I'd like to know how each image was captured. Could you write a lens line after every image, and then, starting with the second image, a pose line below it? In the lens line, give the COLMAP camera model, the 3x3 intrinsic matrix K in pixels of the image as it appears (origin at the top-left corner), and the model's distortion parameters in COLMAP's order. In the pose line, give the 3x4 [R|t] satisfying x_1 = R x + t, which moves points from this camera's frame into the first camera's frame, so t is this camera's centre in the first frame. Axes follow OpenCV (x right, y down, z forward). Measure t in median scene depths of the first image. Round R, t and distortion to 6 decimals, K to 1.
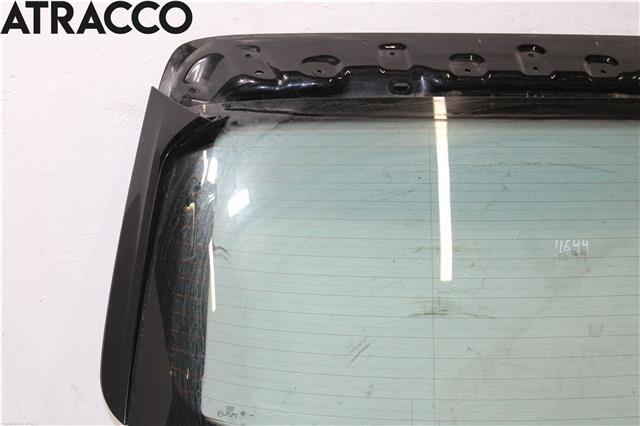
lens RADIAL K [[1308.5, 0, 320.0], [0, 1308.5, 211.5], [0, 0, 1]] dist [0.034780, 0.000000]
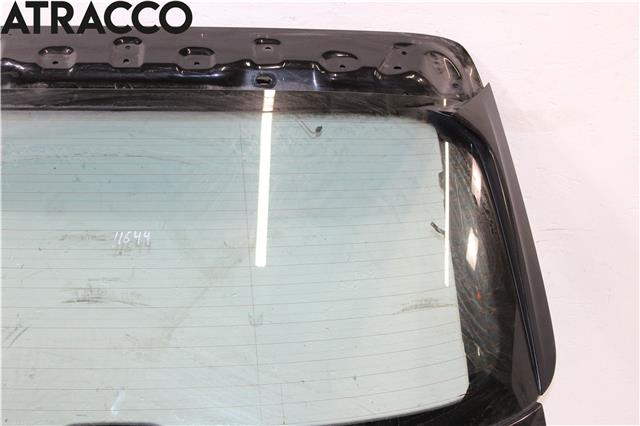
lens RADIAL K [[1205.8, 0, 320.2], [0, 1205.8, 213.8], [0, 0, 1]] dist [-0.096787, 0.000000]
pose [[0.995361, 0.010705, -0.095610, 0.405625], [-0.009301, 0.999842, 0.015118, -0.006744], [0.095756, -0.014159, 0.995304, 0.094003]]
